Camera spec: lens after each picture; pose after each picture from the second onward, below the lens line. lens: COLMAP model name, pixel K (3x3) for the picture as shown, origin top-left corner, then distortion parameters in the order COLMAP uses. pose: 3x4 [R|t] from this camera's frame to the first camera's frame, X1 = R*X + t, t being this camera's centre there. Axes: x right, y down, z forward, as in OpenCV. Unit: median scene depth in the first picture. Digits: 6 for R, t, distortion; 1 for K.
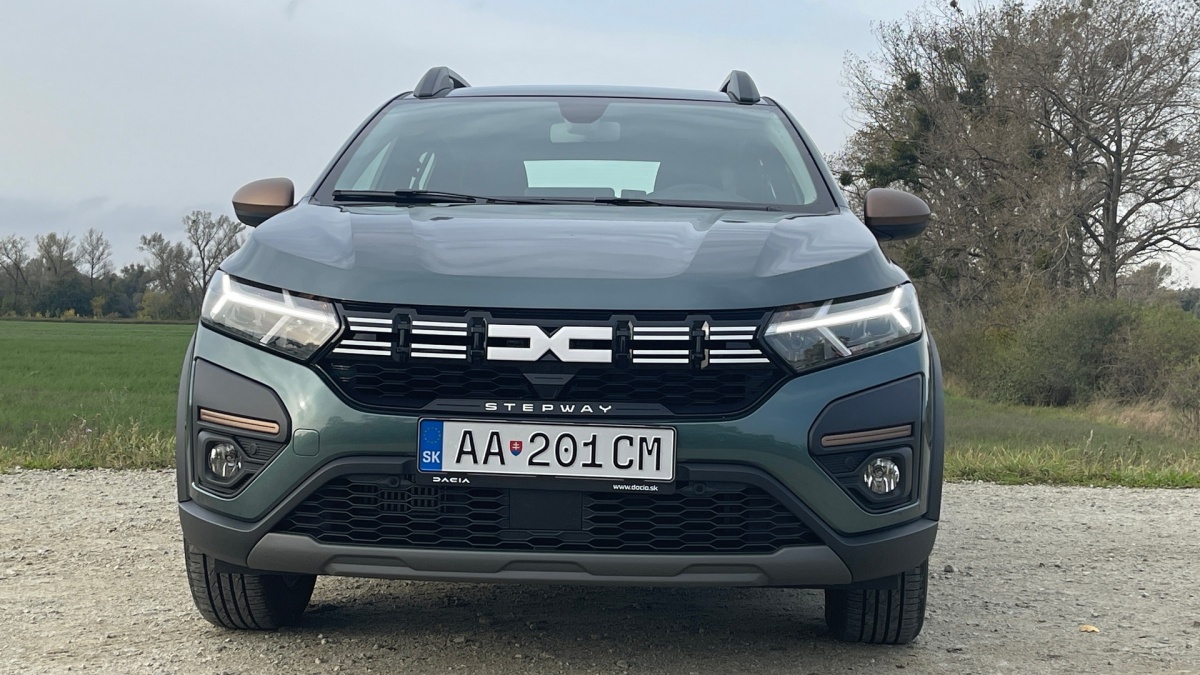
lens RADIAL K [[1742.2, 0, 582.7], [0, 1742.2, 336.9], [0, 0, 1]] dist [0.120714, -0.359241]
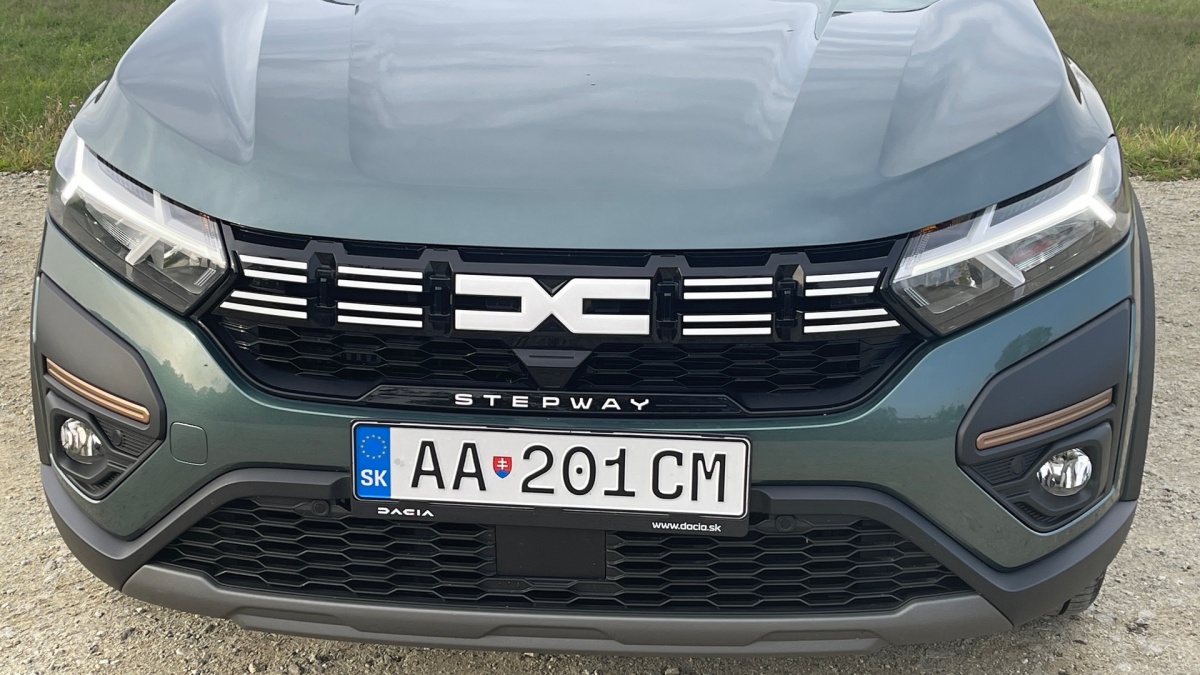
lens RADIAL K [[1742.2, 0, 582.7], [0, 1742.2, 336.9], [0, 0, 1]] dist [0.120714, -0.359241]
pose [[0.998835, -0.001183, -0.048235, 0.022966], [0.013737, 0.965297, 0.260792, -0.151035], [0.046252, -0.261150, 0.964189, 0.383902]]
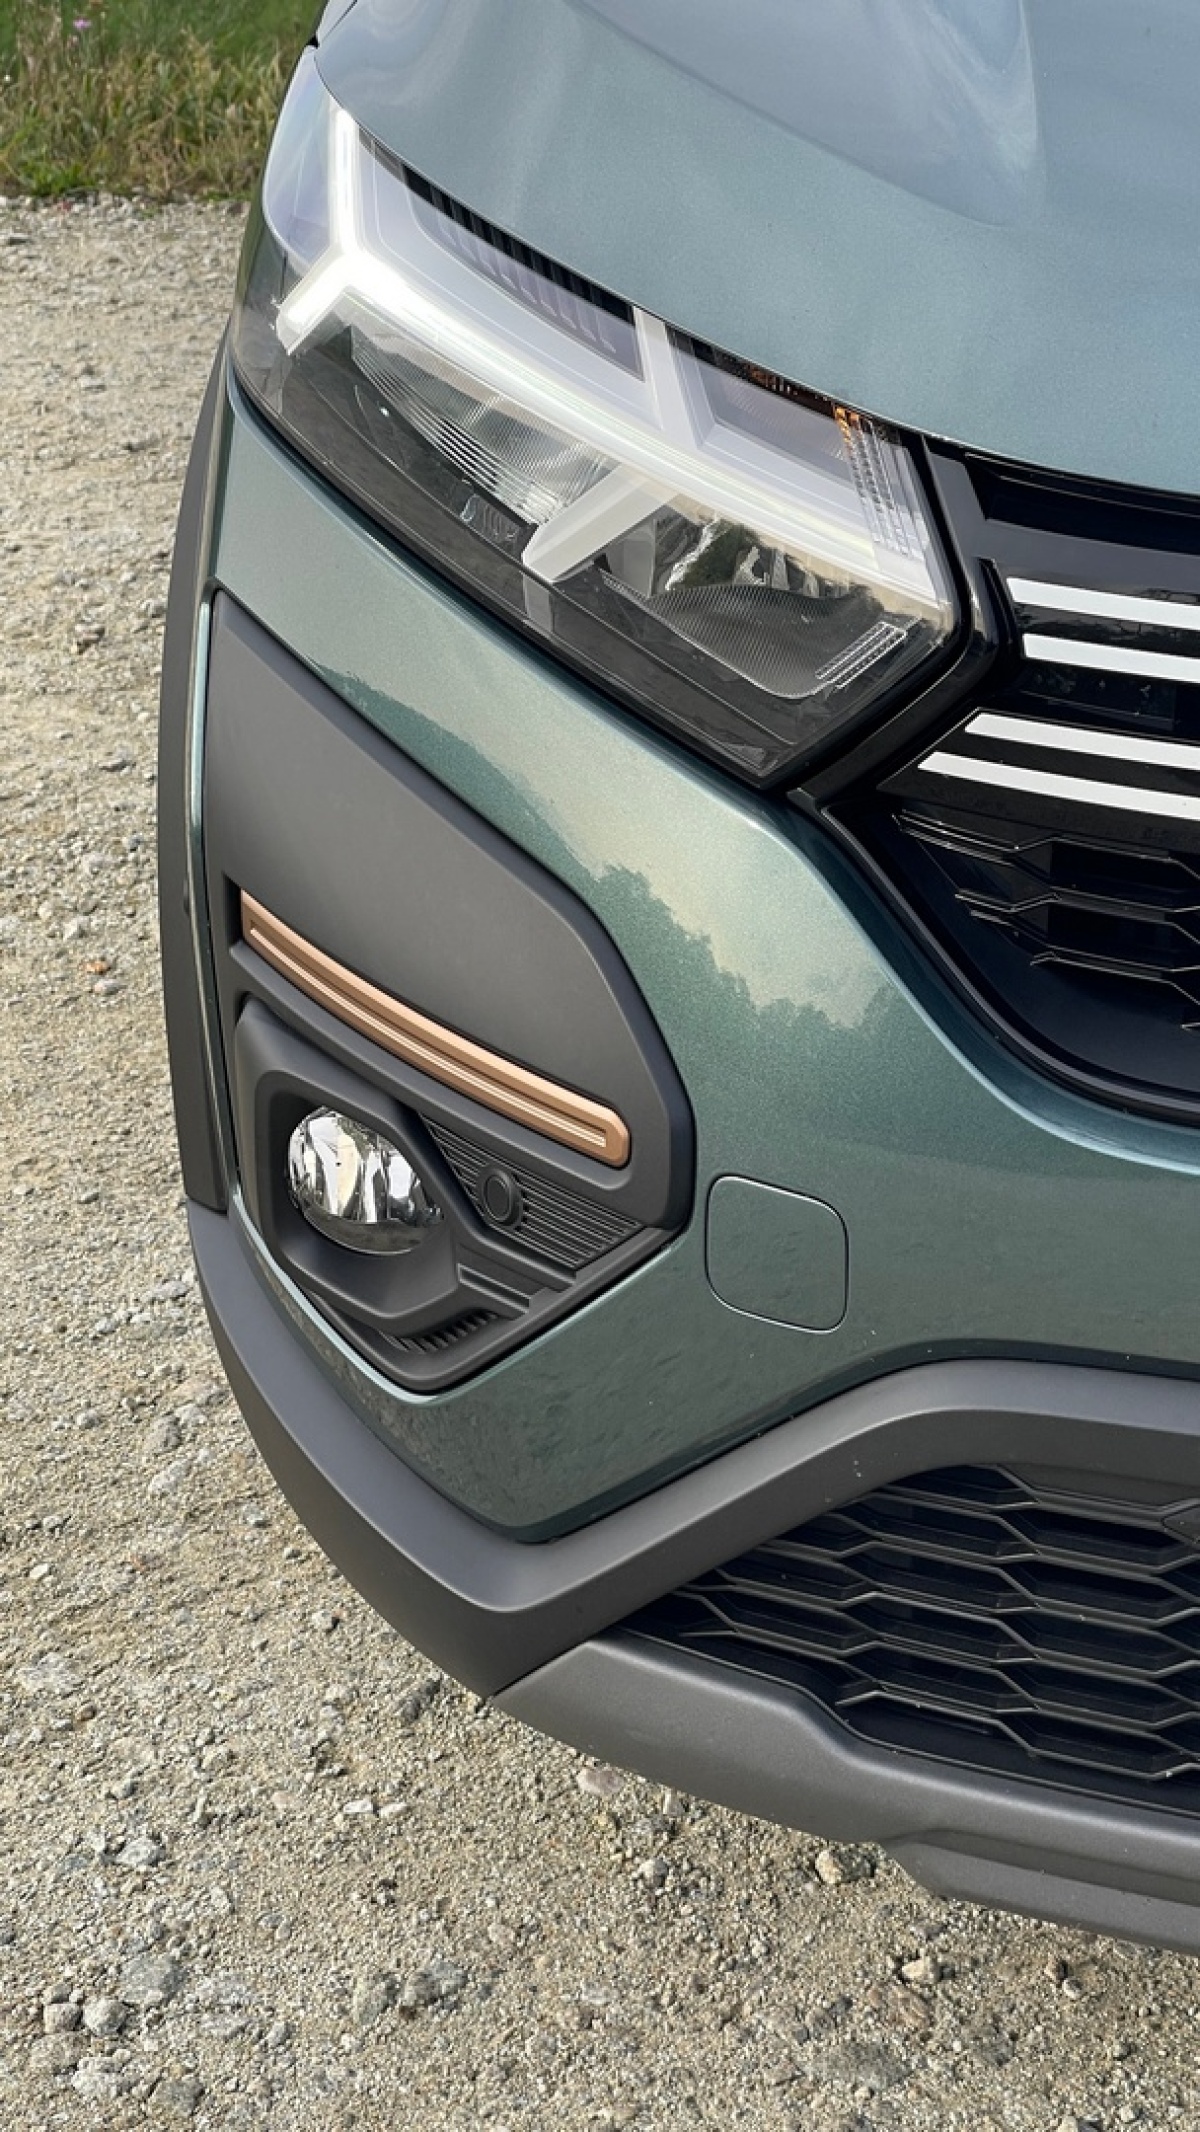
lens RADIAL K [[3928.8, 0, 600.0], [0, 3928.8, 1066.0], [0, 0, 1]] dist [0.201339, 0.310858]
pose [[0.983415, 0.043012, -0.176195, -0.105859], [0.026416, 0.927146, 0.373767, -0.113728], [0.179436, -0.372223, 0.910633, 0.637346]]
